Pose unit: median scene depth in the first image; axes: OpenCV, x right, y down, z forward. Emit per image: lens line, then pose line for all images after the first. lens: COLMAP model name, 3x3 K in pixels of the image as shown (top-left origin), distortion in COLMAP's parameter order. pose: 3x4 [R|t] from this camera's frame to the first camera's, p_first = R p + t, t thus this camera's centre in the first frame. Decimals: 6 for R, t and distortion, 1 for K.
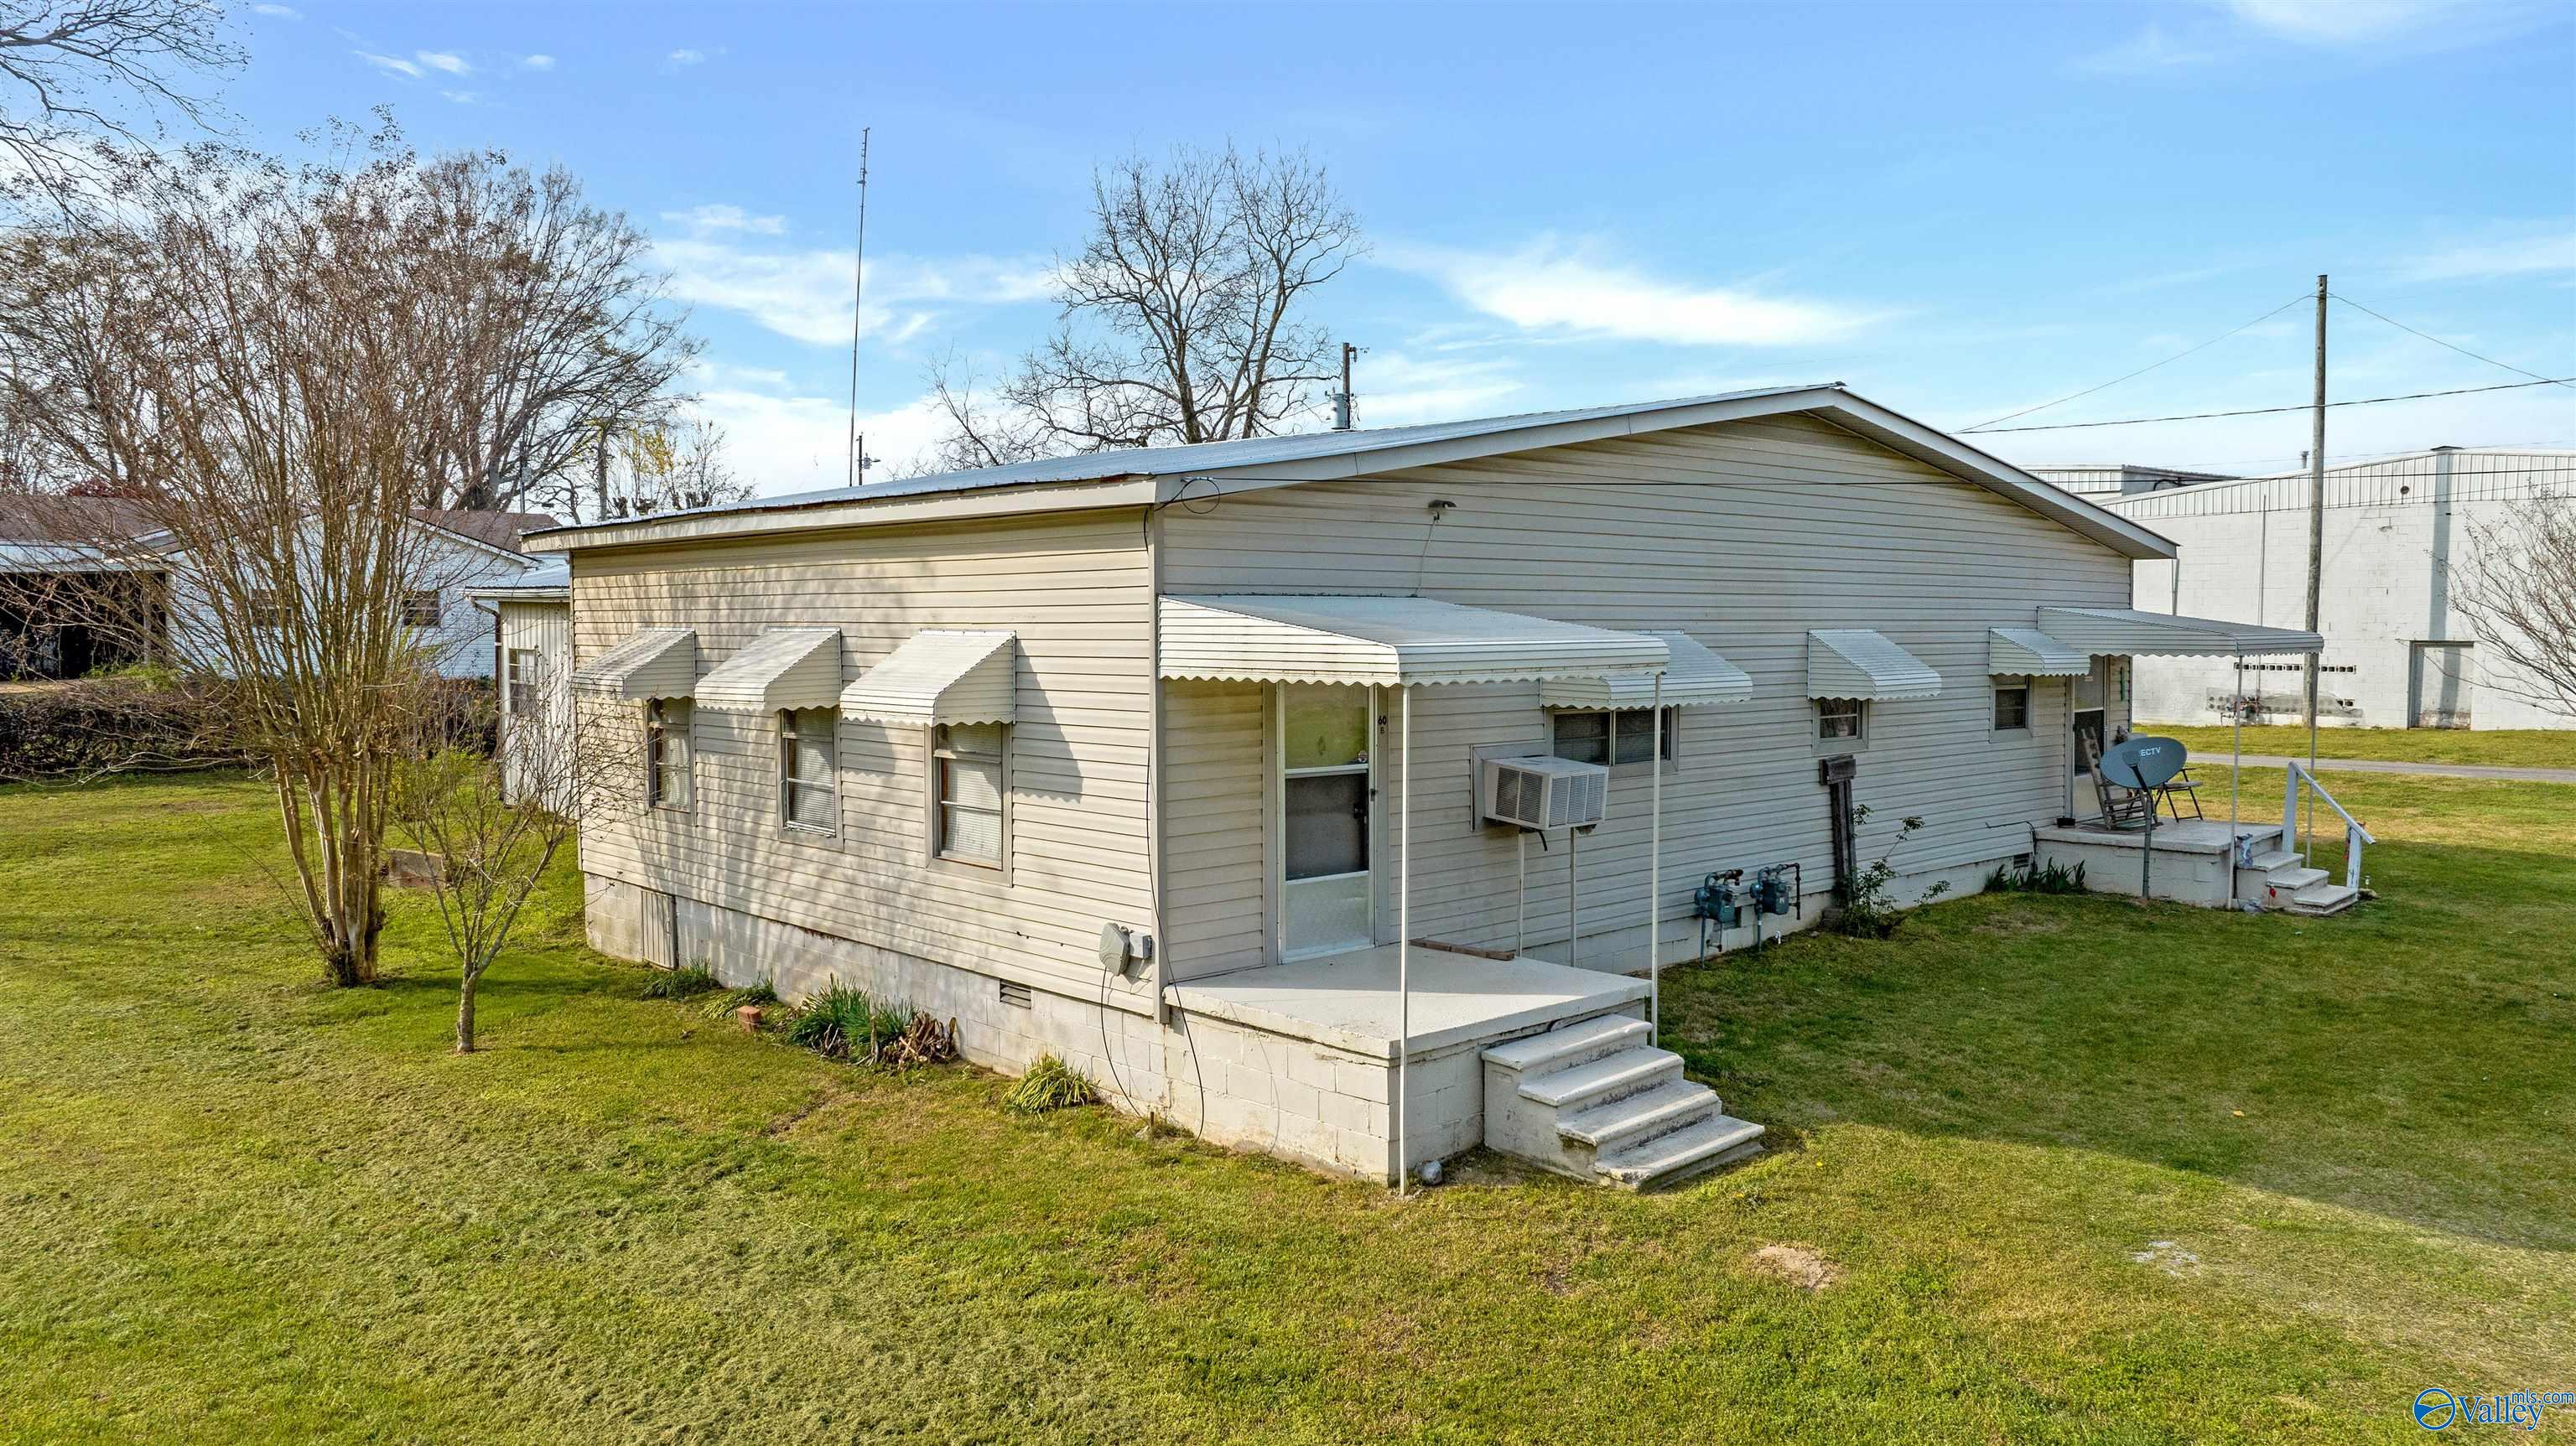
lens RADIAL K [[1789.0, 0, 1288.0], [0, 1789.0, 723.0], [0, 0, 1]] dist [0.024640, -0.102855]
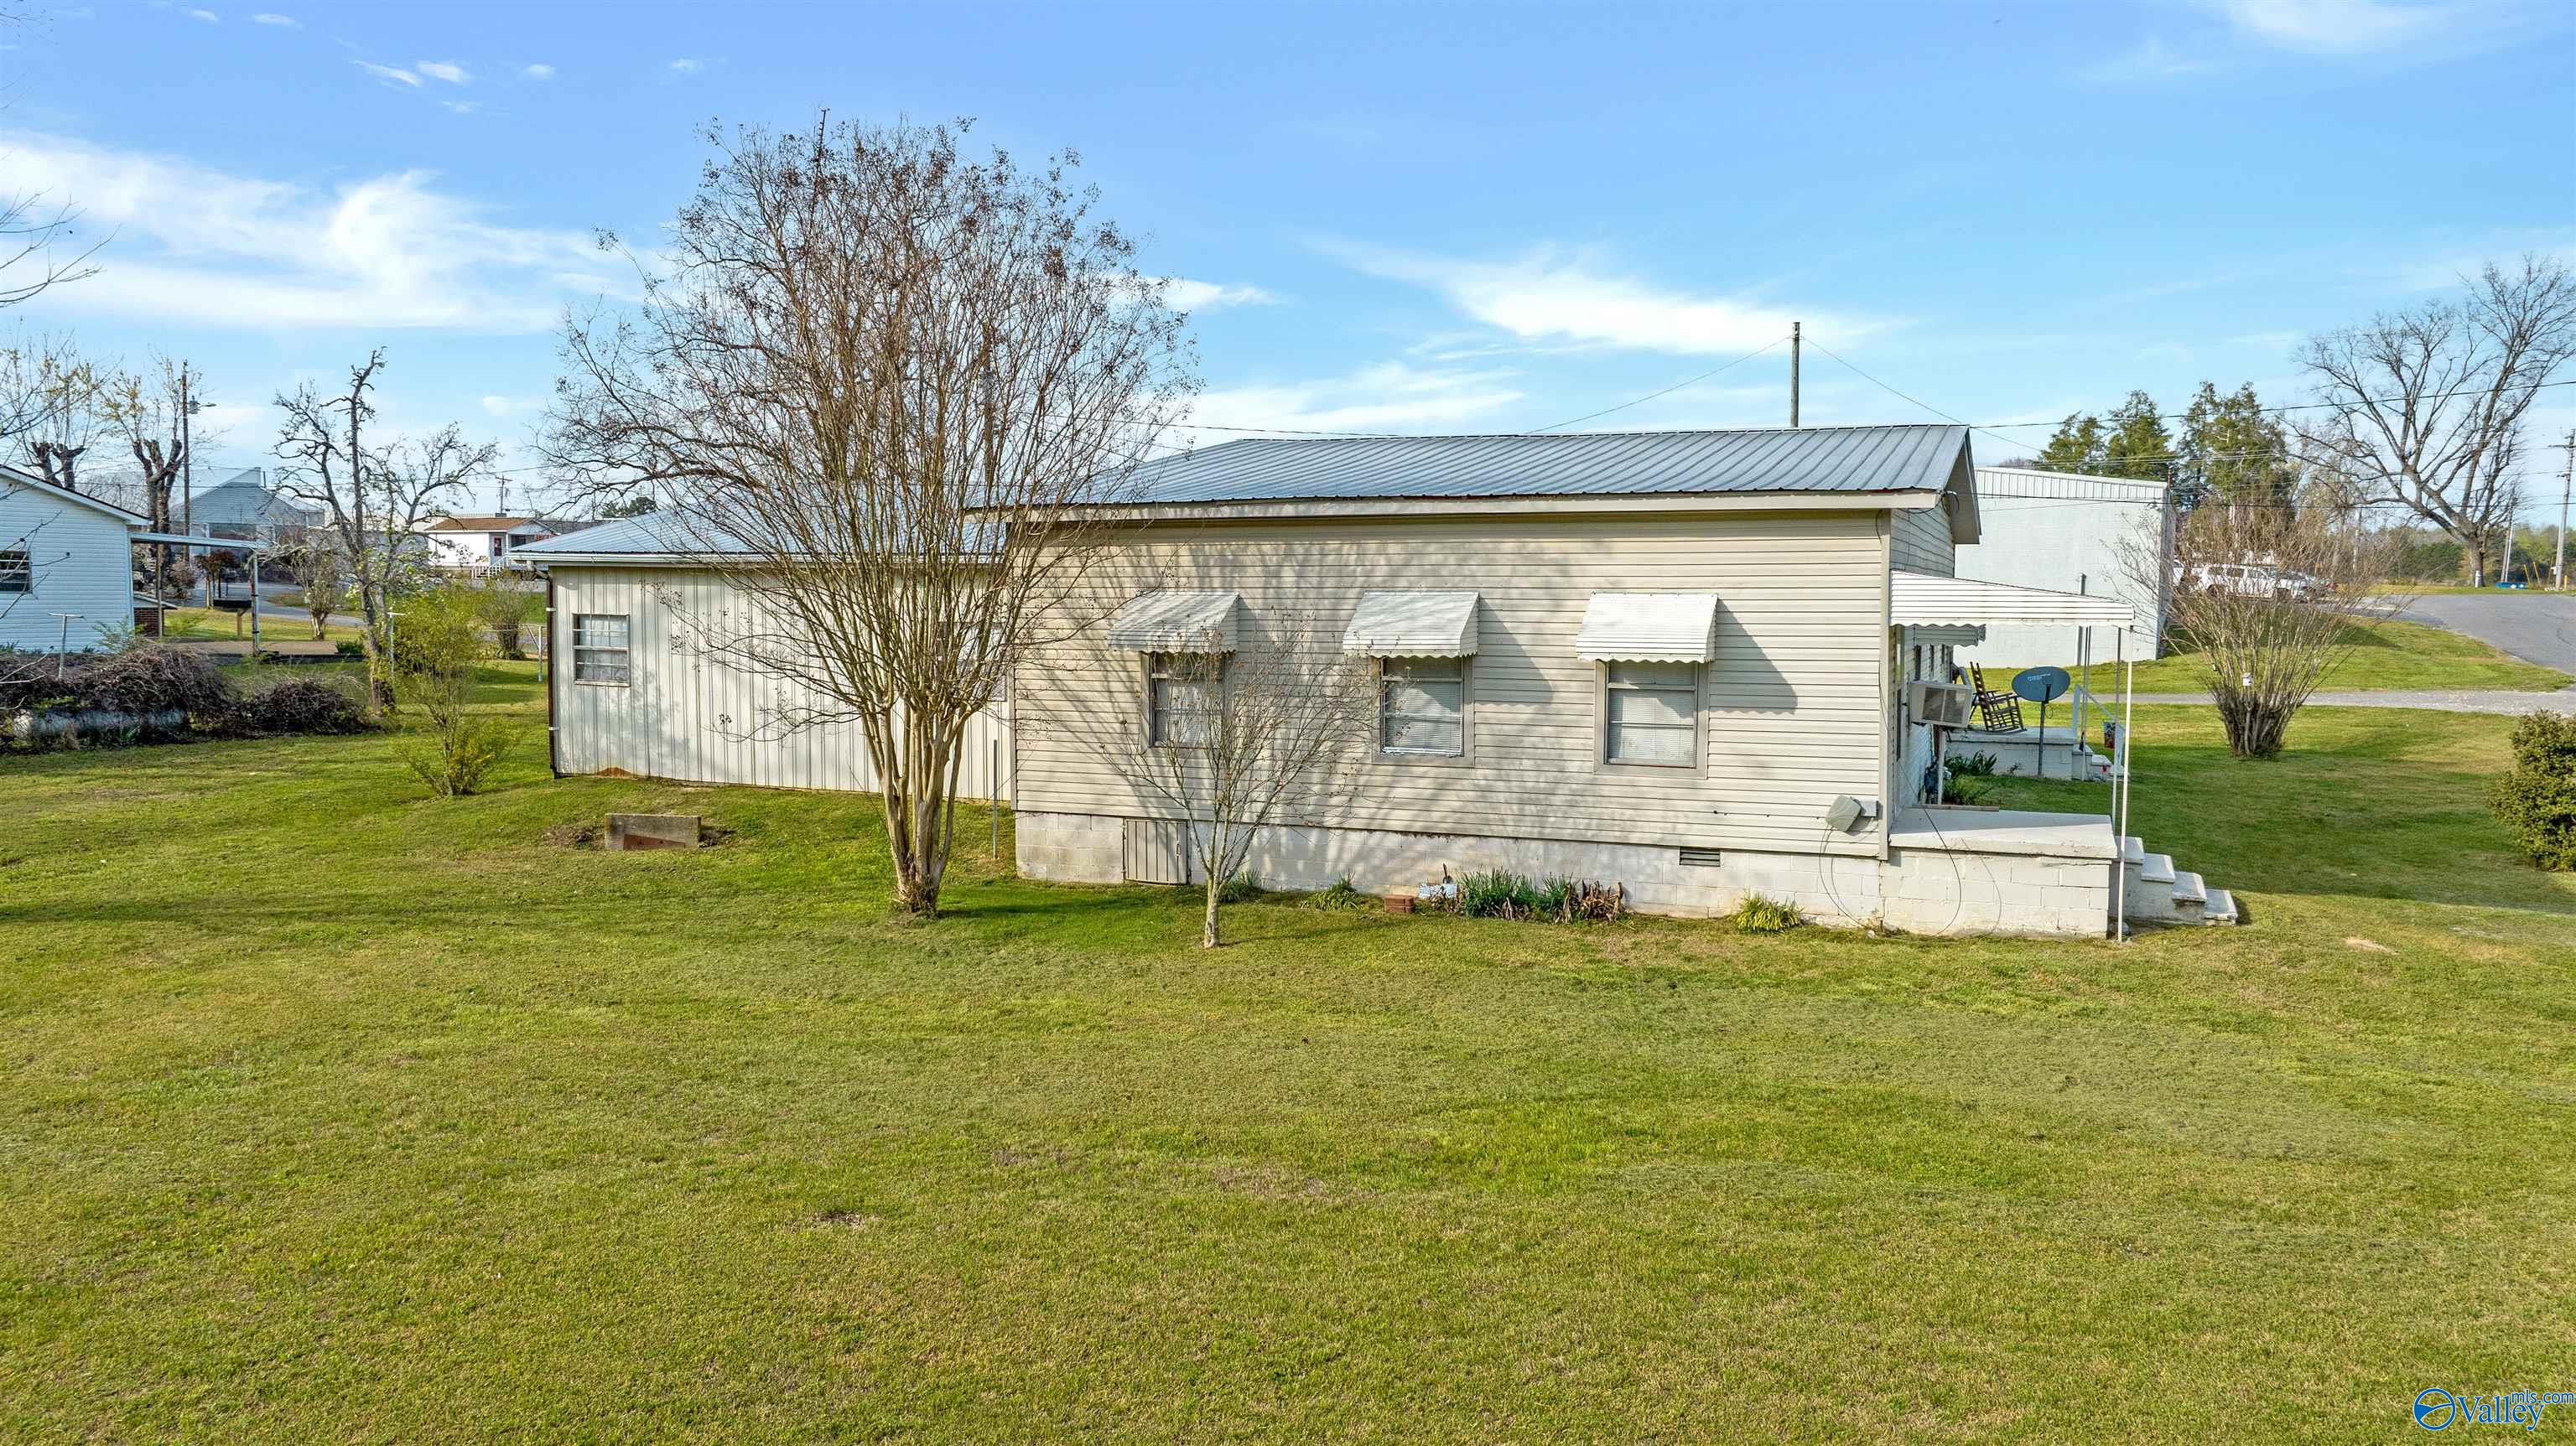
lens RADIAL K [[1754.0, 0, 1288.0], [0, 1754.0, 723.0], [0, 0, 1]] dist [-0.010251, 0.005327]
pose [[0.906471, -0.033031, 0.420974, -0.859408], [0.023731, 0.999345, 0.027312, 0.003039], [-0.421600, -0.014768, 0.906662, -0.077539]]
